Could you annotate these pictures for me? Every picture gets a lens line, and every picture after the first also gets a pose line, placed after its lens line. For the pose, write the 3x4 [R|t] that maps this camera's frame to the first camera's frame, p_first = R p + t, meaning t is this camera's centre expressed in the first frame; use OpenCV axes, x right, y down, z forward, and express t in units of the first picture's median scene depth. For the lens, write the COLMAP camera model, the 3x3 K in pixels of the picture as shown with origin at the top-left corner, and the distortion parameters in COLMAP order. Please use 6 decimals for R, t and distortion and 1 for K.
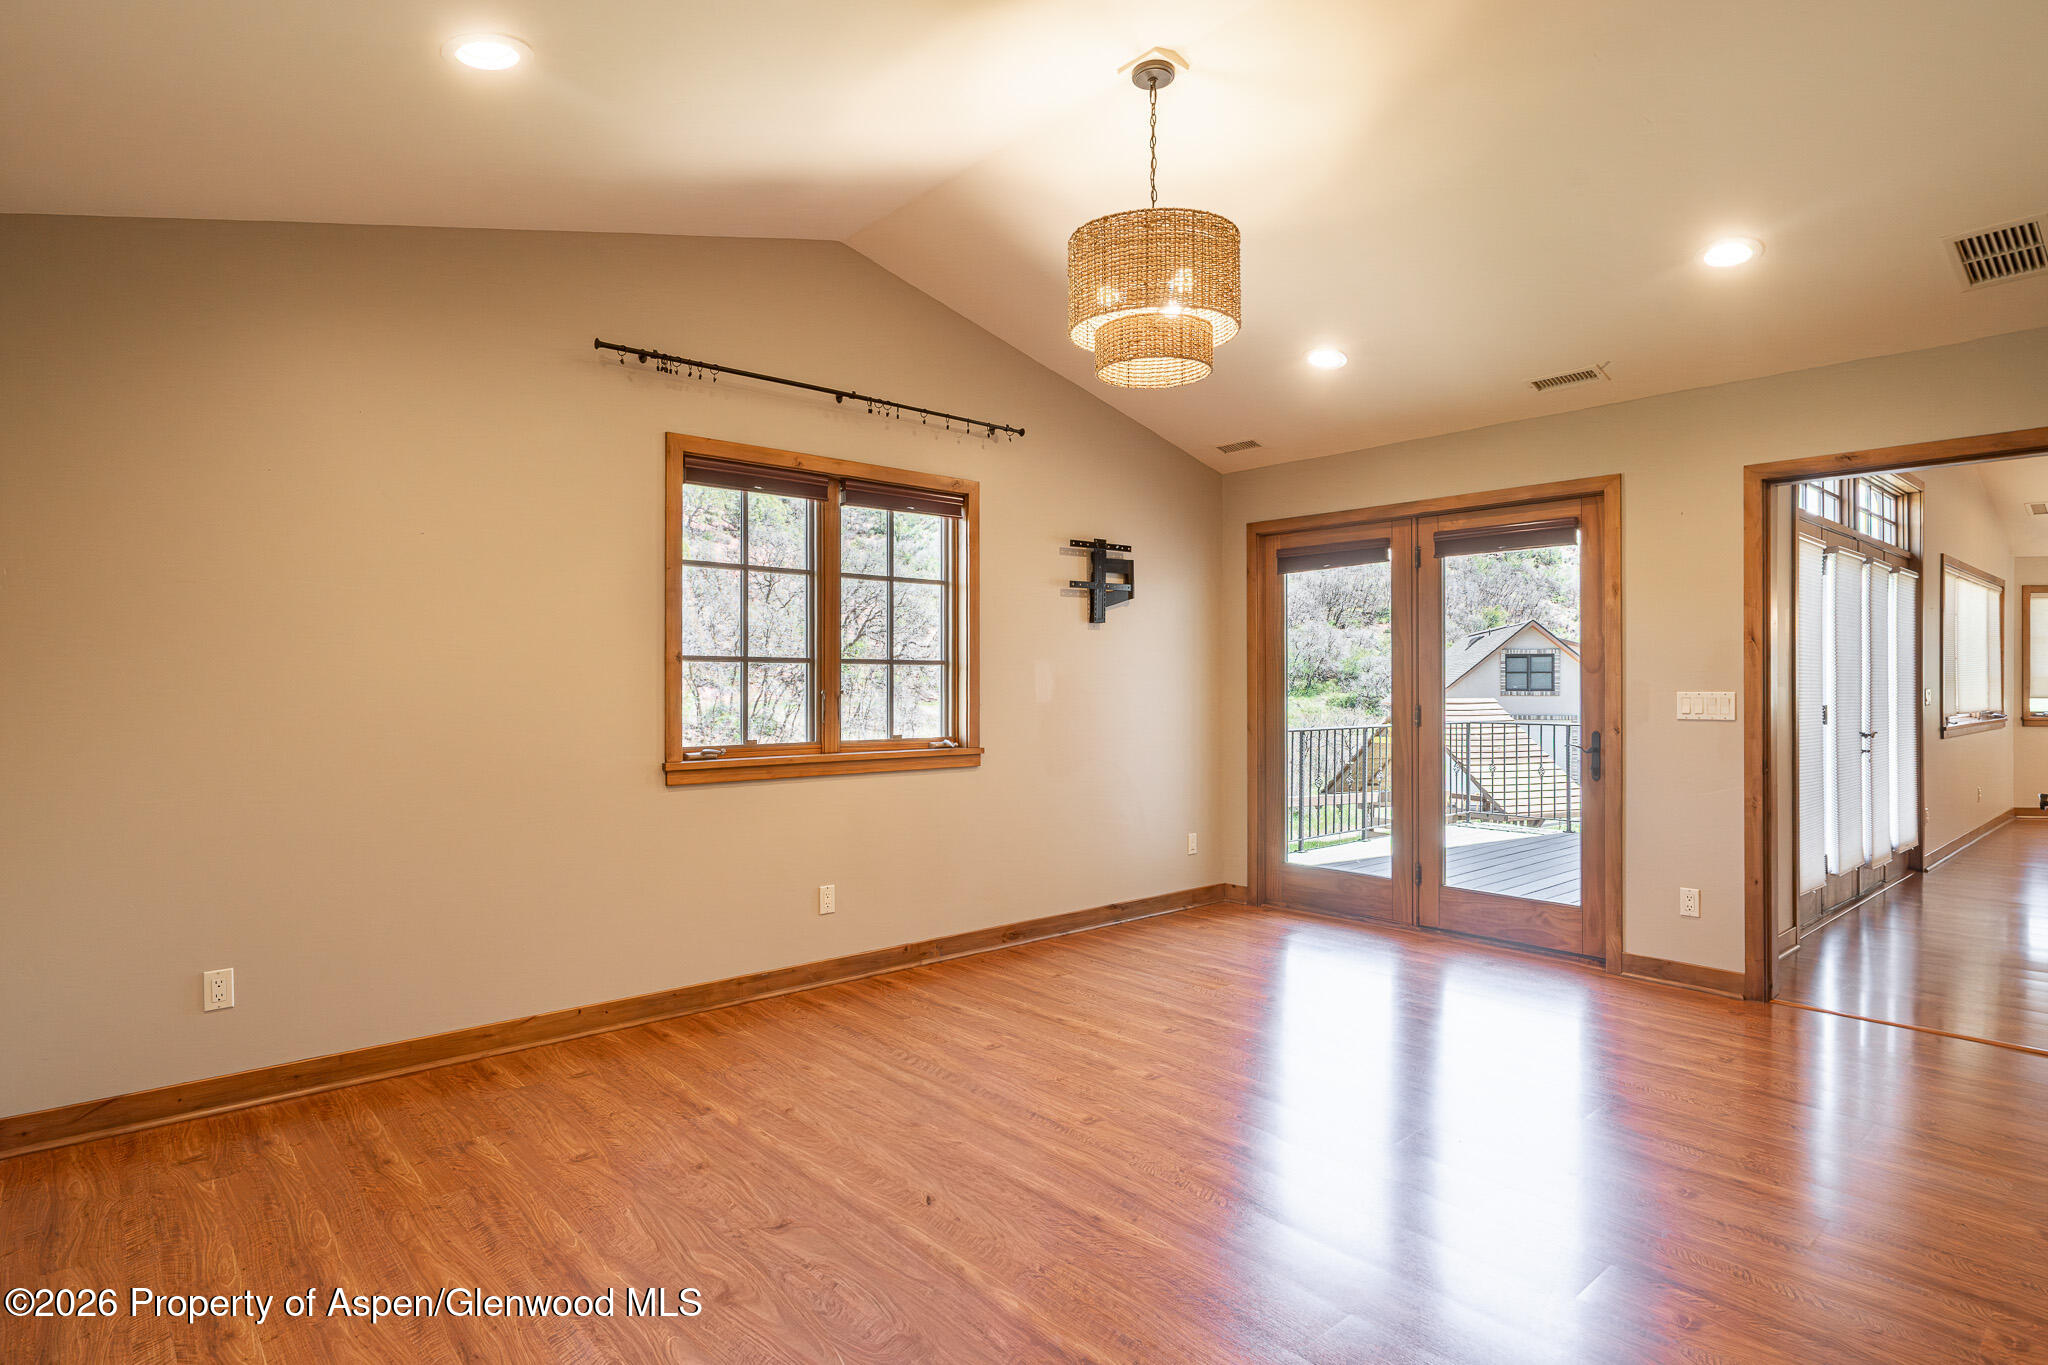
lens RADIAL K [[1096.5, 0, 1024.0], [0, 1096.5, 682.5], [0, 0, 1]] dist [0.001687, 0.000259]
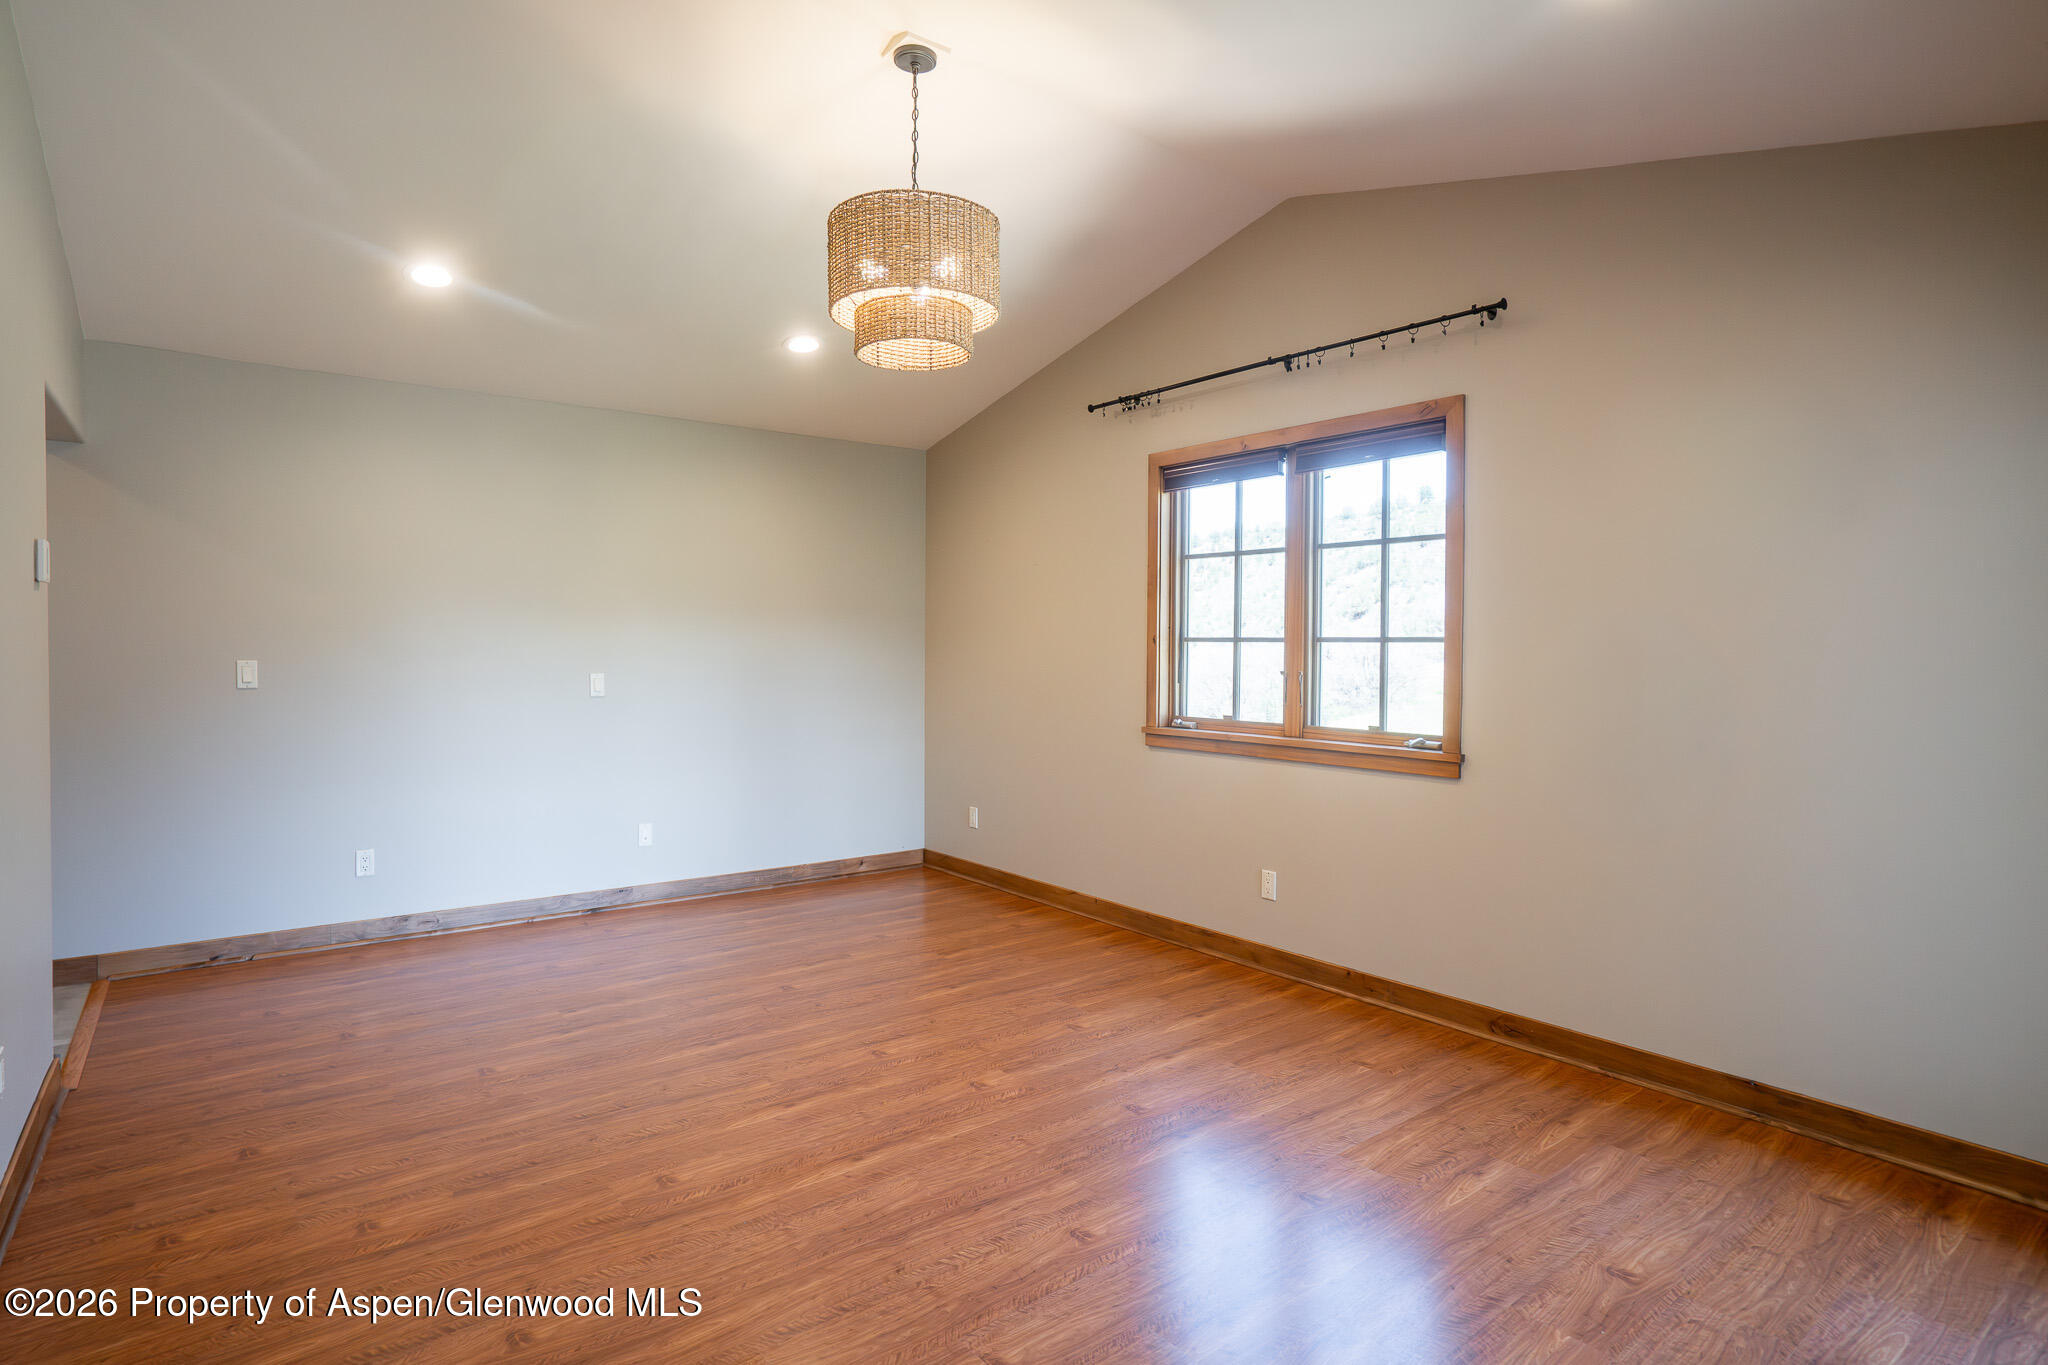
lens RADIAL K [[1082.5, 0, 1024.0], [0, 1082.5, 682.5], [0, 0, 1]] dist [-0.040094, 0.001115]
pose [[-0.082459, 0.031387, -0.996100, 0.815273], [-0.005756, 0.999472, 0.031970, -0.012555], [0.996578, 0.008370, -0.082235, 0.885983]]
